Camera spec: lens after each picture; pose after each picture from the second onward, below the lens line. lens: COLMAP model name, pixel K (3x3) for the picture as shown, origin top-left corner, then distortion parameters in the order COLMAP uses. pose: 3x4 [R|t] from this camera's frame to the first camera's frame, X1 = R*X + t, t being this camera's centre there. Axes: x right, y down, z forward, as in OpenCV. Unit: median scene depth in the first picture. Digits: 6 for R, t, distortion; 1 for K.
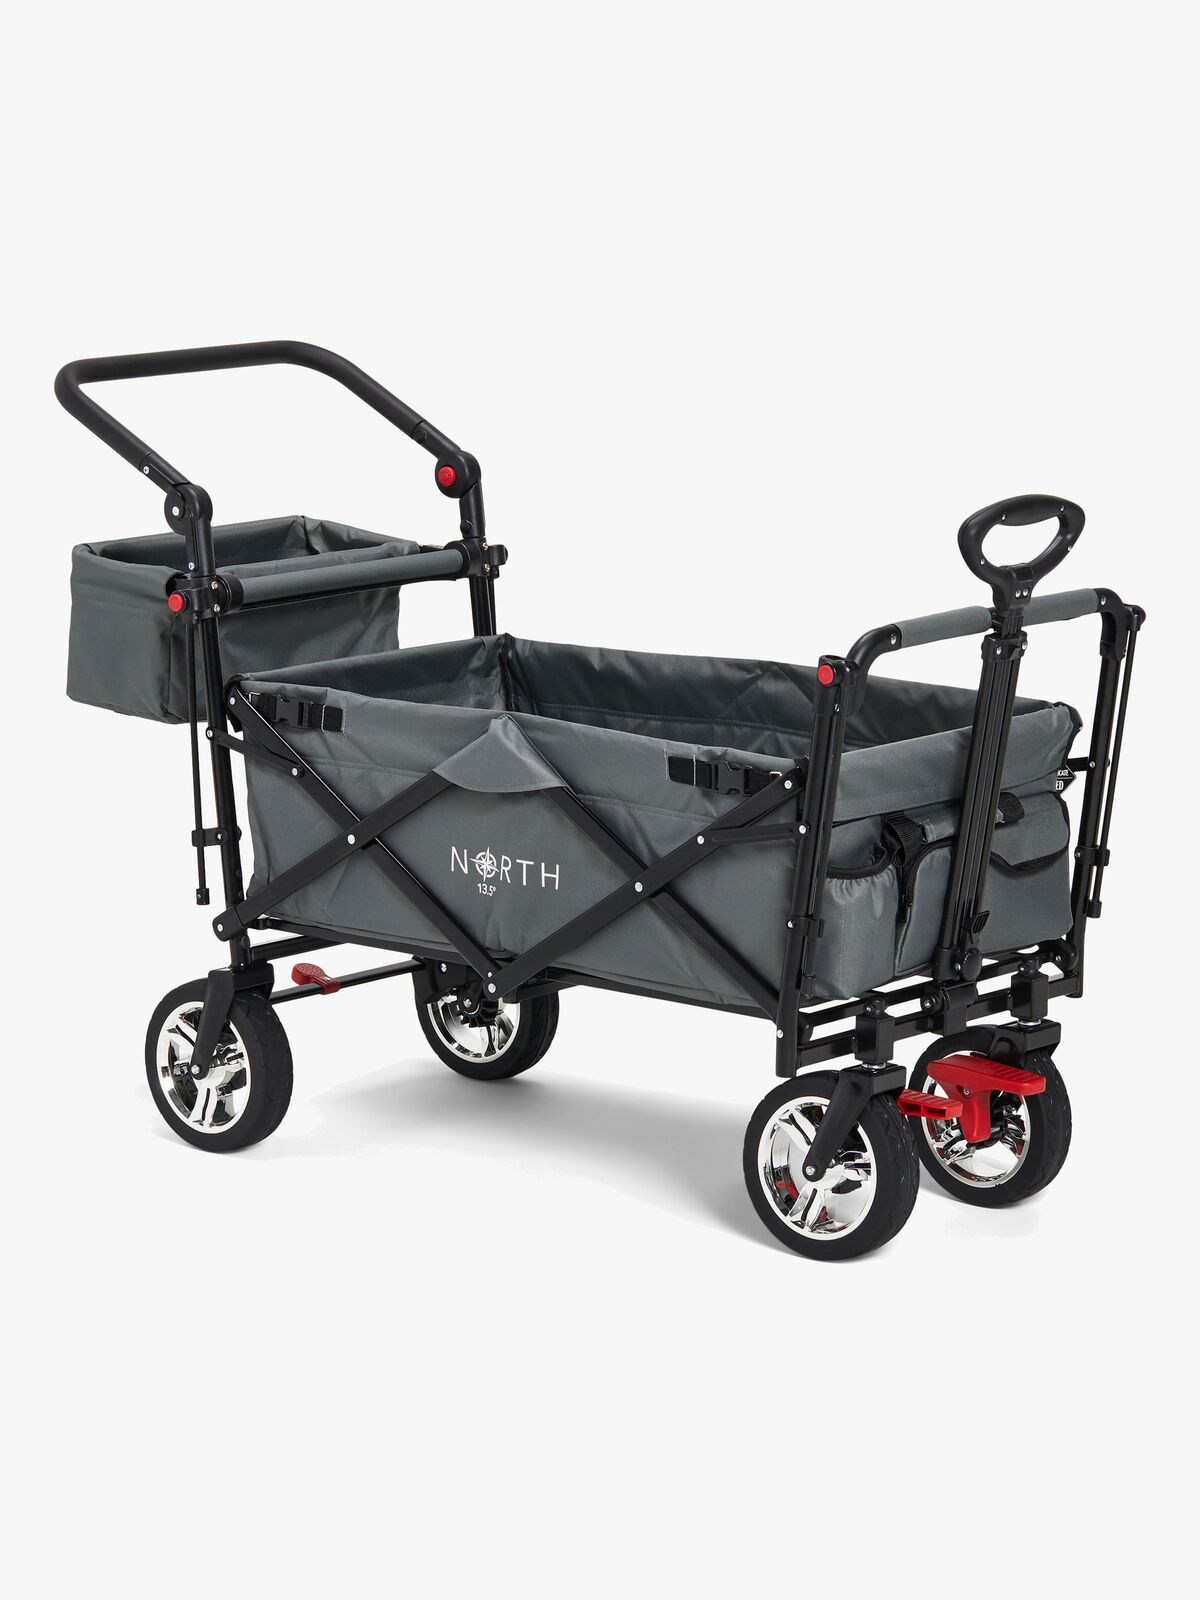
lens RADIAL K [[4601.1, 0, 600.0], [0, 4601.1, 800.0], [0, 0, 1]] dist [-0.097998, 0.345284]
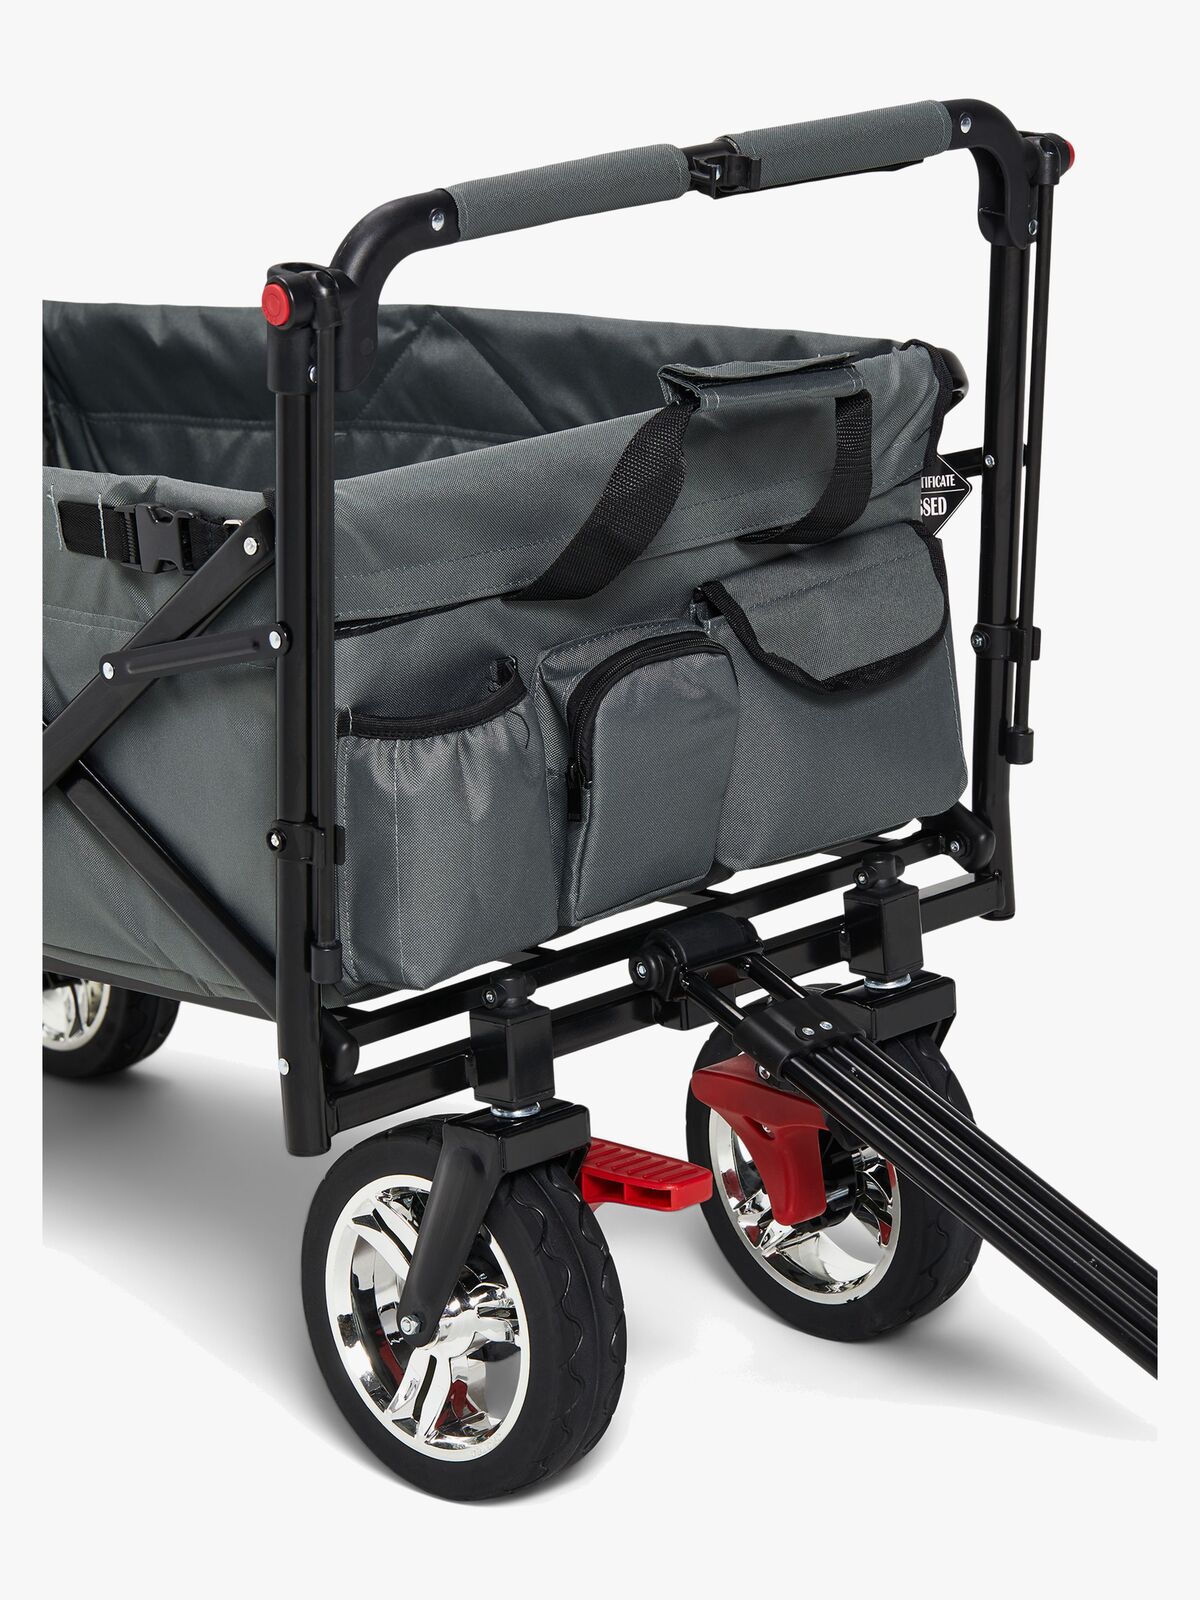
lens RADIAL K [[4601.1, 0, 600.0], [0, 4601.1, 800.0], [0, 0, 1]] dist [-0.097998, 0.345284]
pose [[0.992183, -0.056143, -0.111446, 0.118938], [0.062500, 0.996562, 0.054394, -0.000779], [0.108009, -0.060935, 0.992281, 0.496935]]
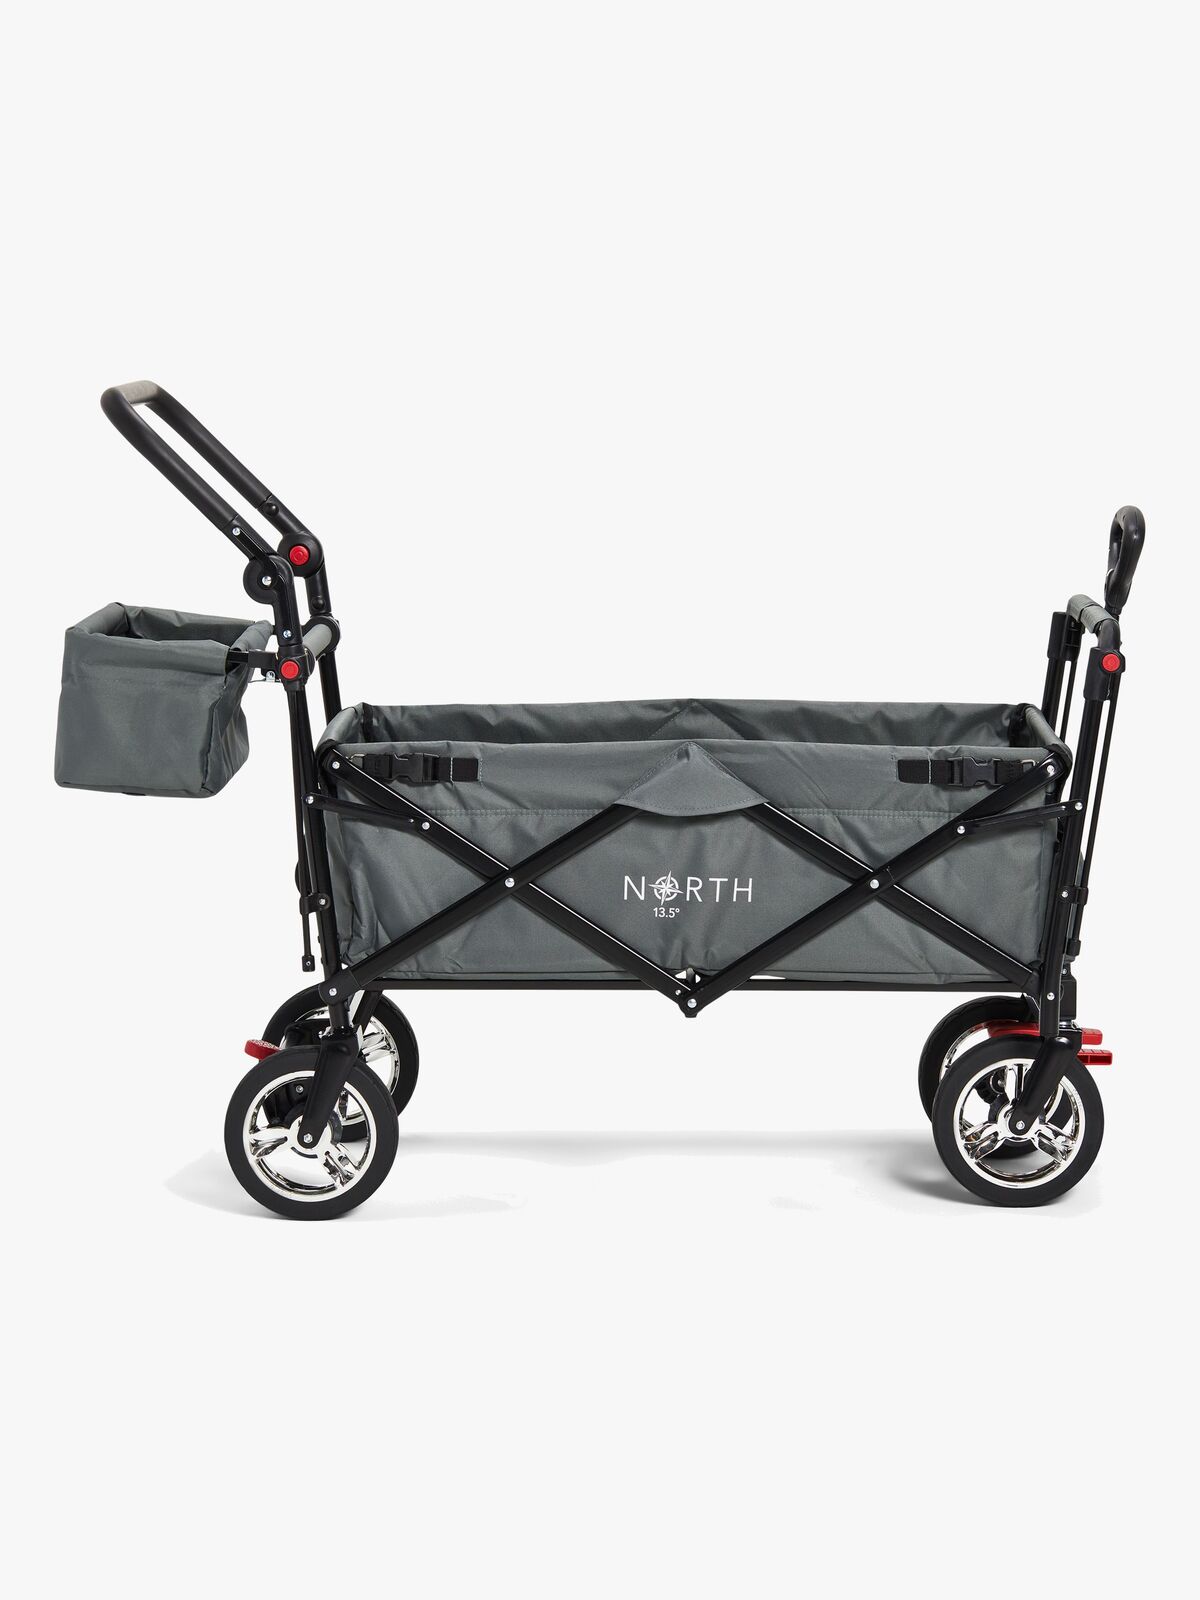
lens RADIAL K [[4601.1, 0, 600.0], [0, 4601.1, 800.0], [0, 0, 1]] dist [-0.097998, 0.345284]
pose [[0.775168, -0.073623, 0.627450, -0.691814], [0.110726, 0.993646, -0.020203, 0.013480], [-0.621976, 0.085135, 0.778394, 0.187209]]
